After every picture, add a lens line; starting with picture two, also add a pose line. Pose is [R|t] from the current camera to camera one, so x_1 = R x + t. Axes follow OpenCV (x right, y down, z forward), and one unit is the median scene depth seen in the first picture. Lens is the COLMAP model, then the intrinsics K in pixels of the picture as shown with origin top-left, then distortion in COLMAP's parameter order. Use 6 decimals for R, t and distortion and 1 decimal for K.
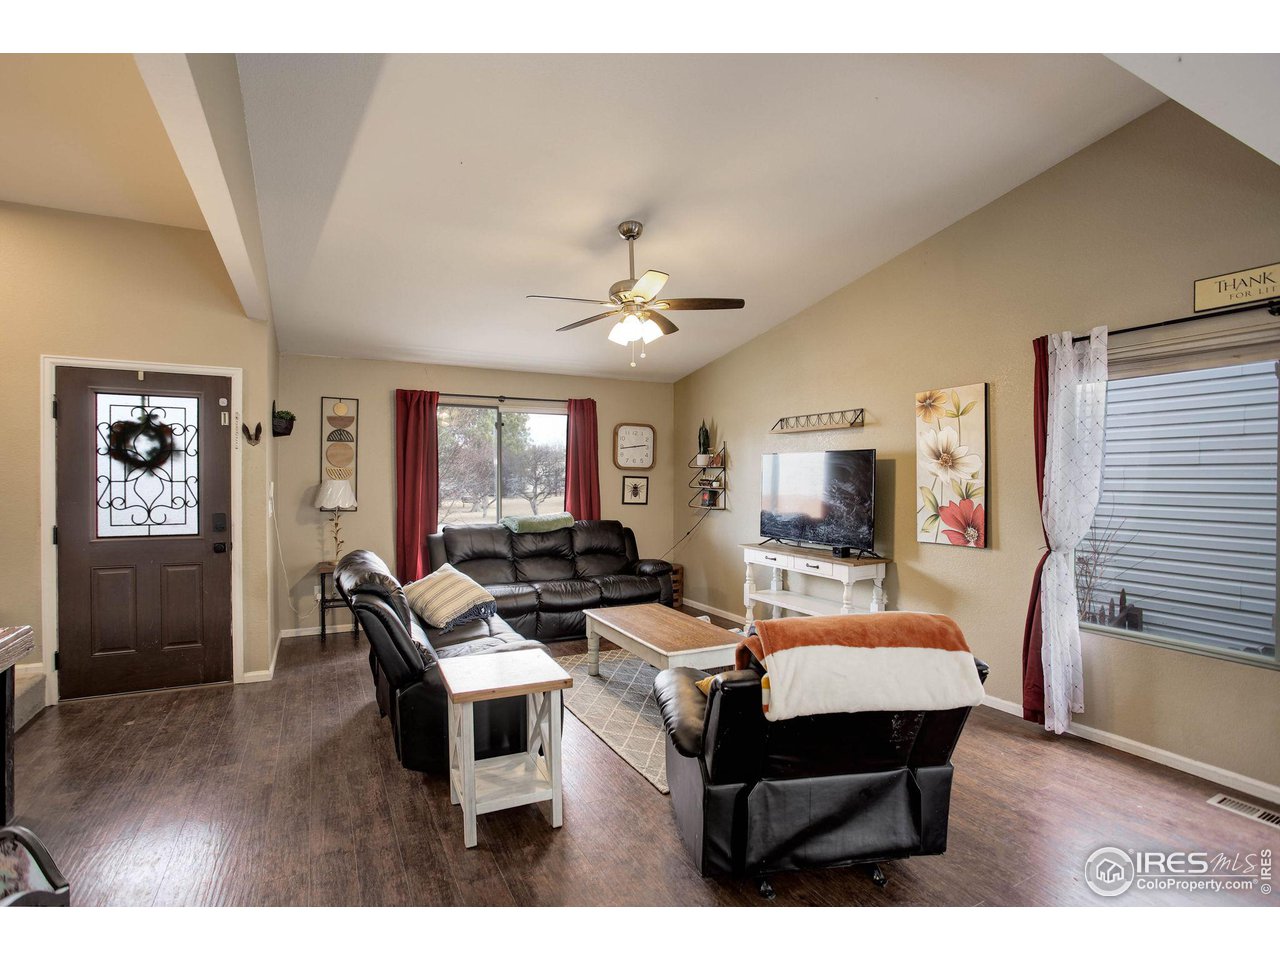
lens RADIAL K [[635.5, 0, 637.1], [0, 635.5, 482.2], [0, 0, 1]] dist [-0.026495, 0.001990]
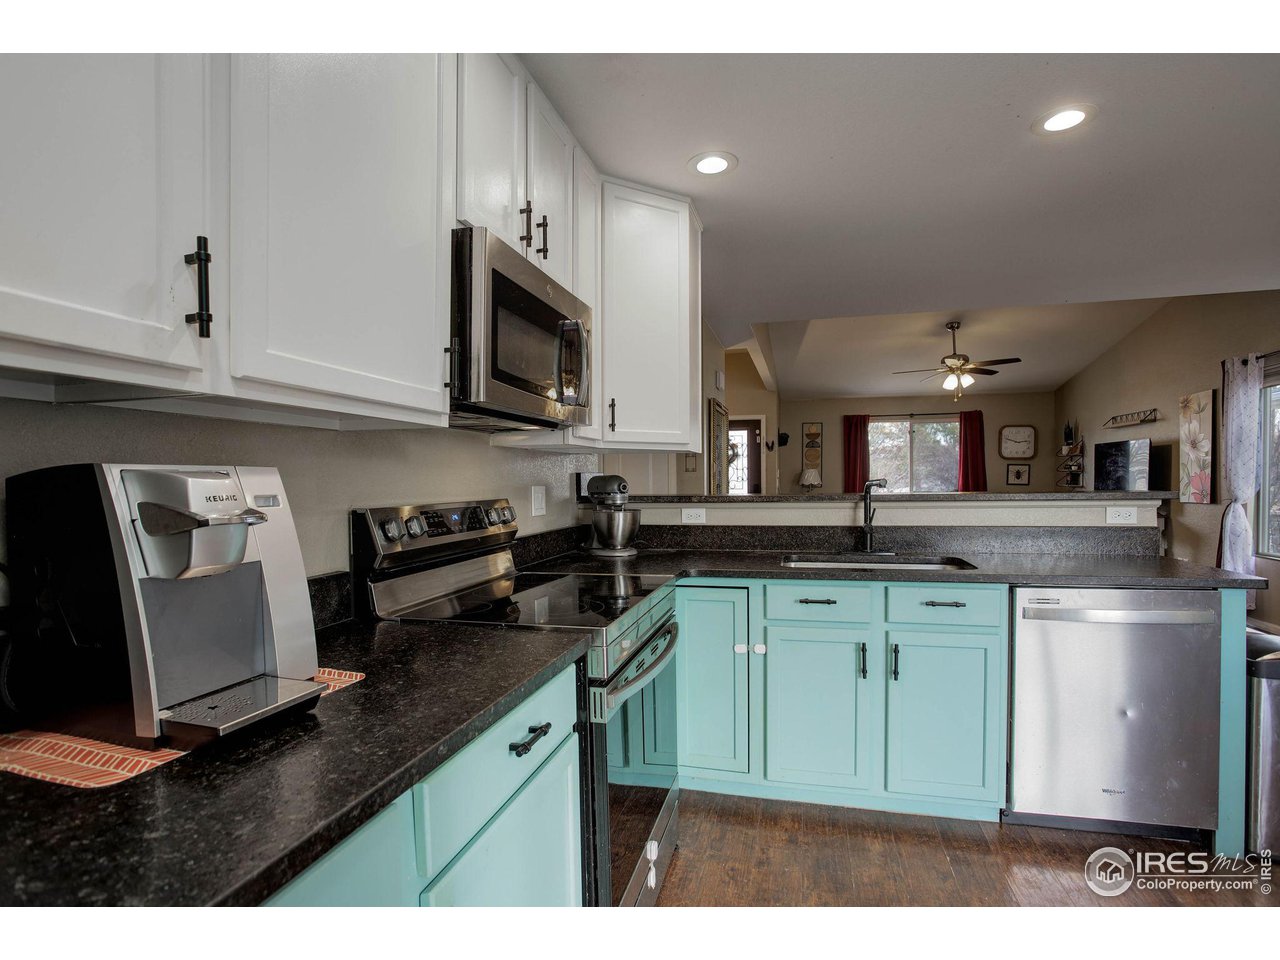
lens RADIAL K [[635.5, 0, 637.1], [0, 635.5, 482.2], [0, 0, 1]] dist [-0.026495, 0.001990]
pose [[0.739454, -0.005801, -0.673183, 0.481166], [0.004317, 0.999983, -0.003875, 0.049813], [0.673194, -0.000041, 0.739466, -0.857481]]
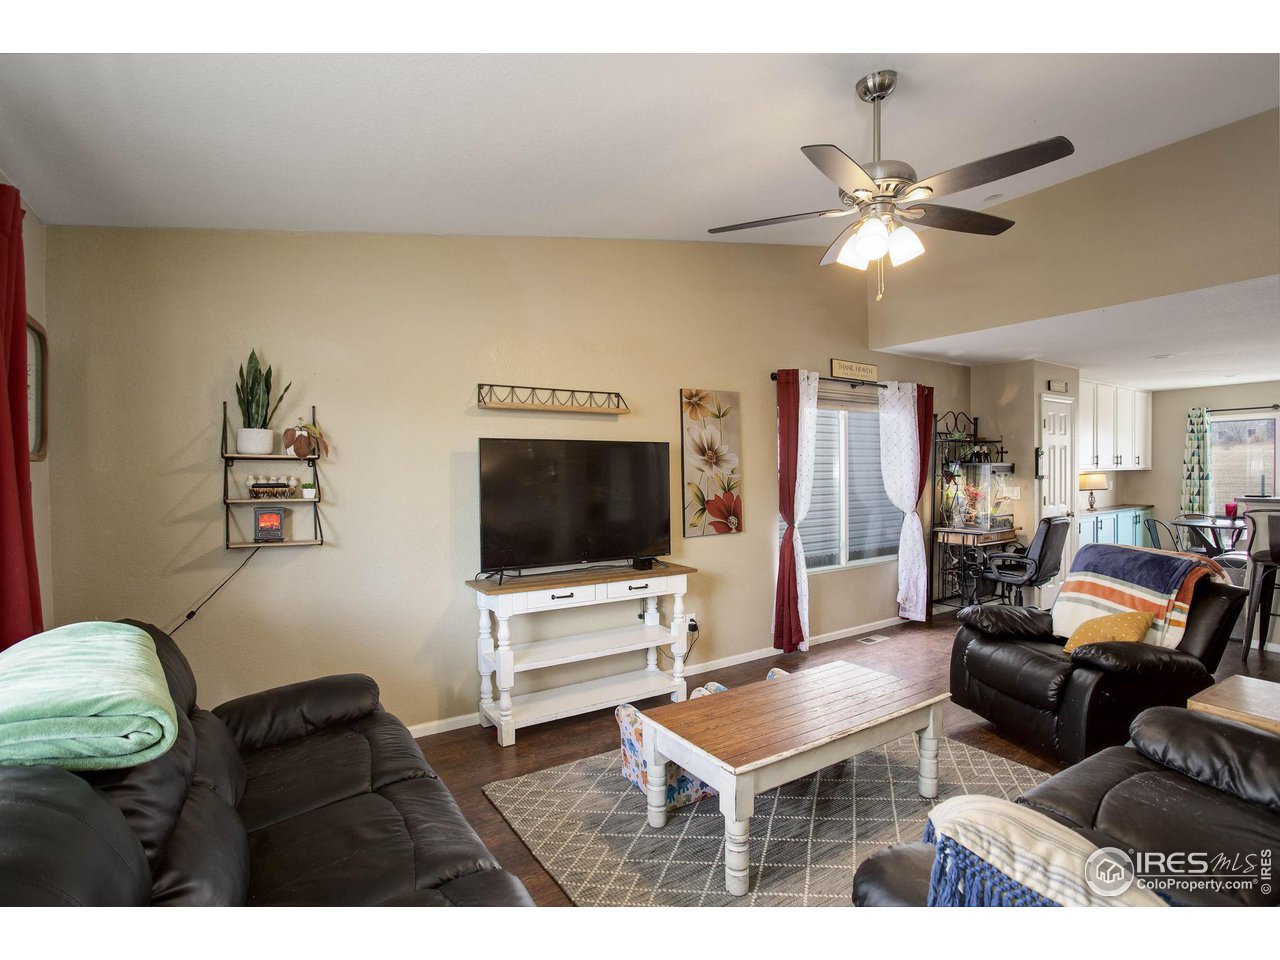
lens RADIAL K [[635.5, 0, 637.1], [0, 635.5, 482.2], [0, 0, 1]] dist [-0.026495, 0.001990]
pose [[-0.125531, -0.020513, 0.991878, -0.539584], [0.016500, 0.999605, 0.022761, -0.017765], [-0.991952, 0.019223, -0.125143, 1.183024]]
